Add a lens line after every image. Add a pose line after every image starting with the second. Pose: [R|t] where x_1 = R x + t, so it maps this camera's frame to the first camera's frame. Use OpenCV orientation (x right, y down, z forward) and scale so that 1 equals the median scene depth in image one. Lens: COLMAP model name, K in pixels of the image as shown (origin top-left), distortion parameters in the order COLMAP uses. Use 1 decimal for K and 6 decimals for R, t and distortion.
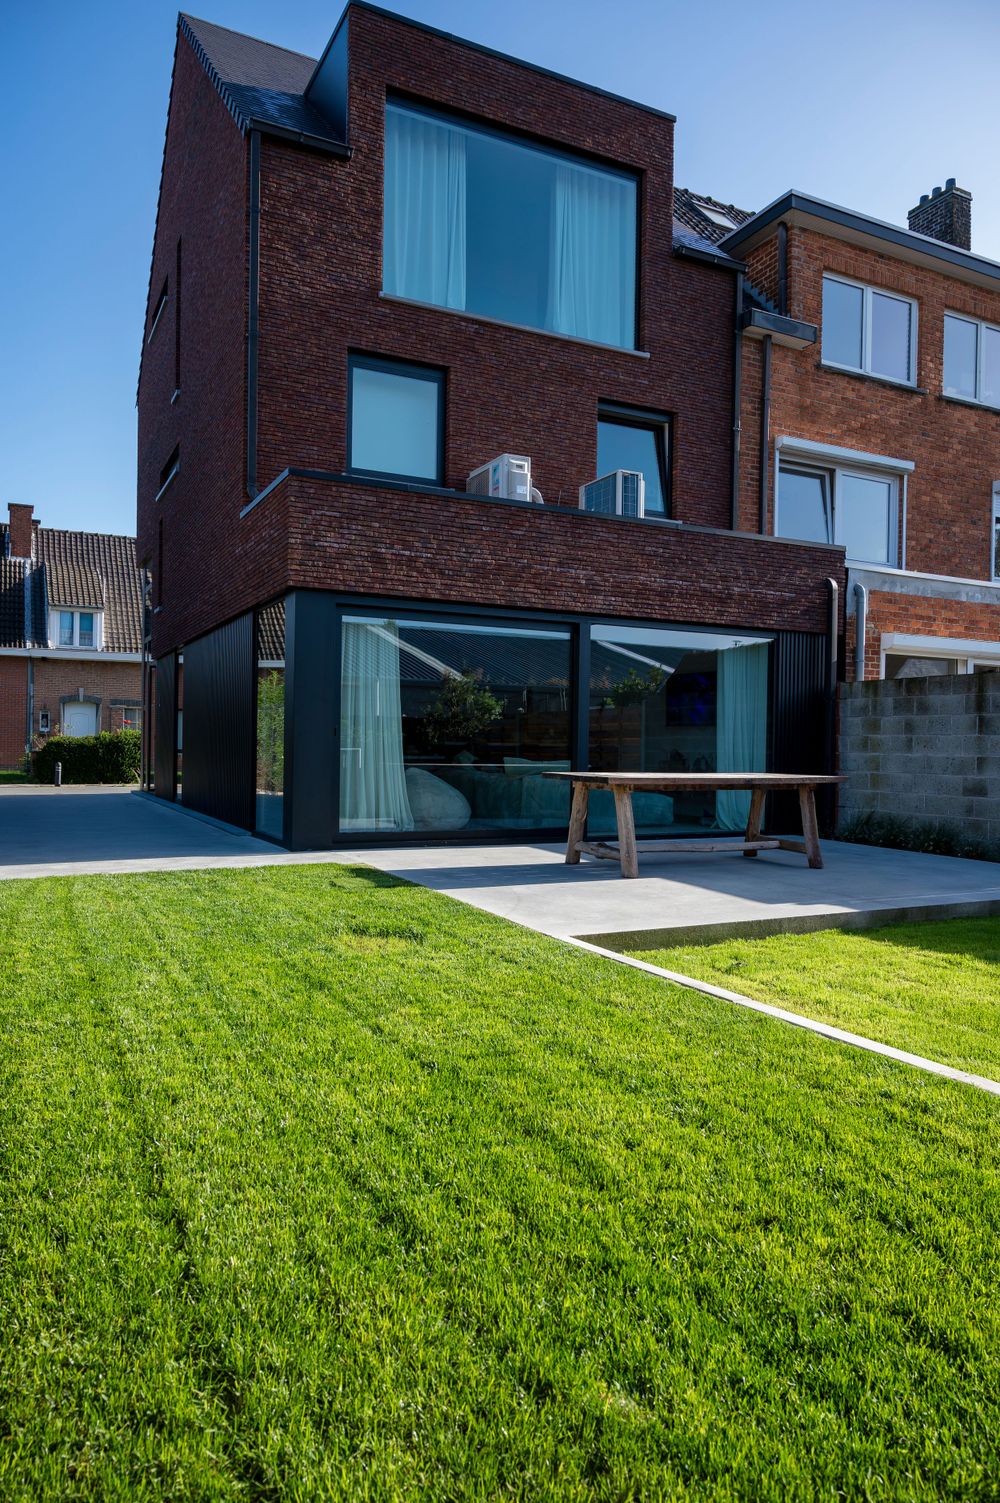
lens RADIAL K [[1004.8, 0, 501.1], [0, 1004.8, 753.6], [0, 0, 1]] dist [-0.004733, 0.000728]
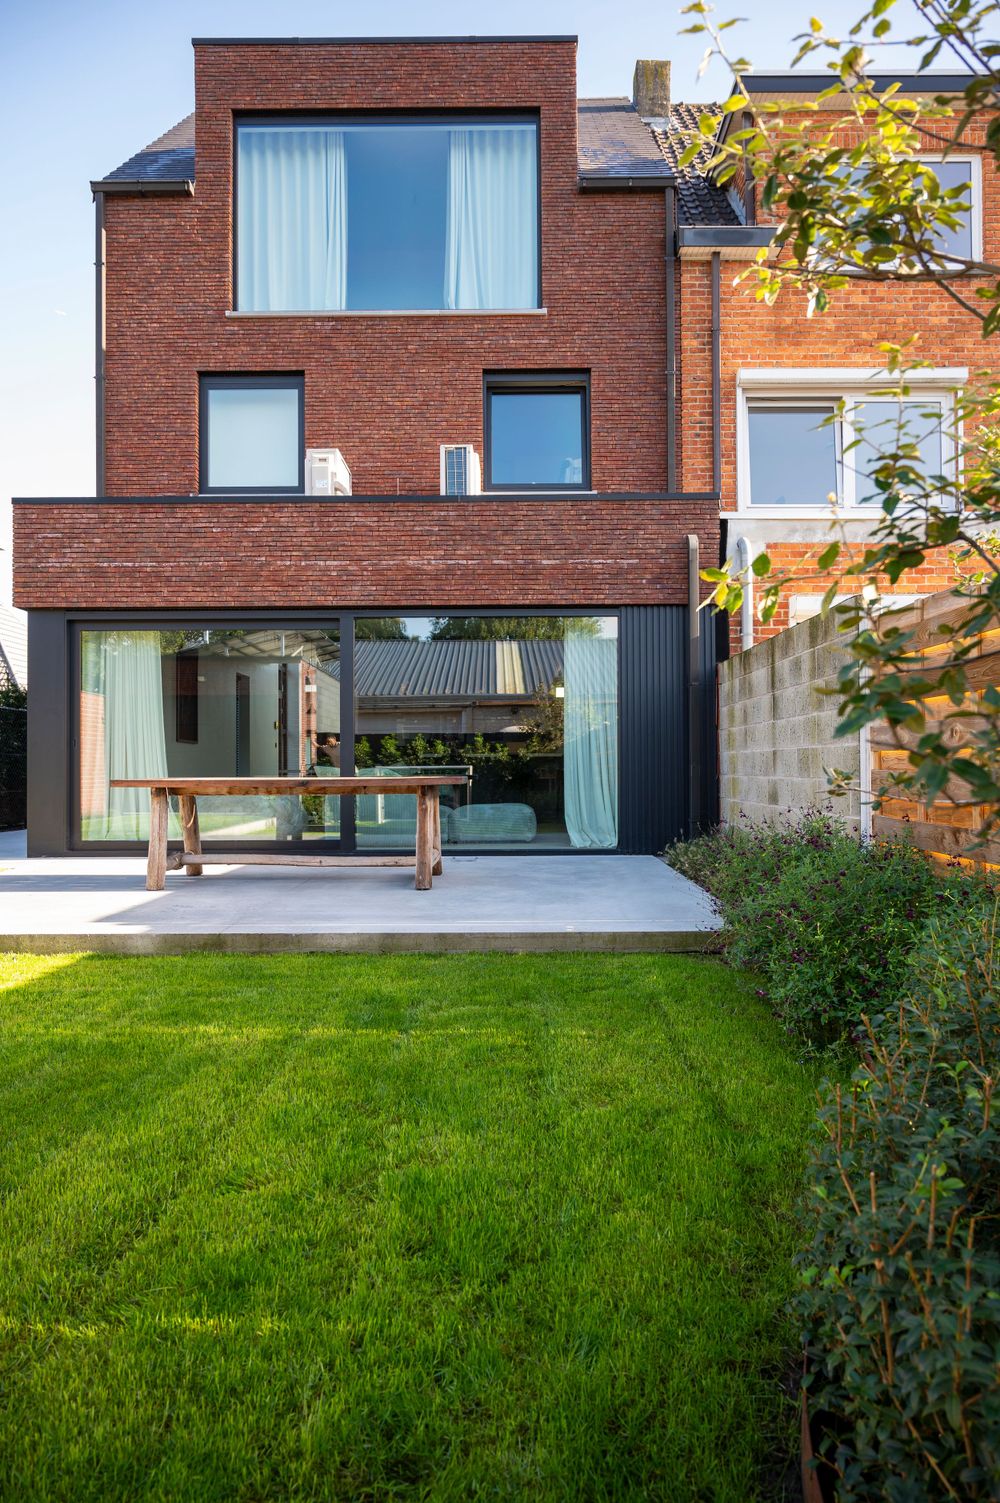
lens RADIAL K [[1004.8, 0, 499.6], [0, 1004.8, 754.9], [0, 0, 1]] dist [-0.004733, 0.000728]
pose [[0.889778, -0.026680, -0.455612, 0.474407], [0.016181, 0.999506, -0.026931, 0.017238], [0.456106, 0.016590, 0.889771, 0.187742]]
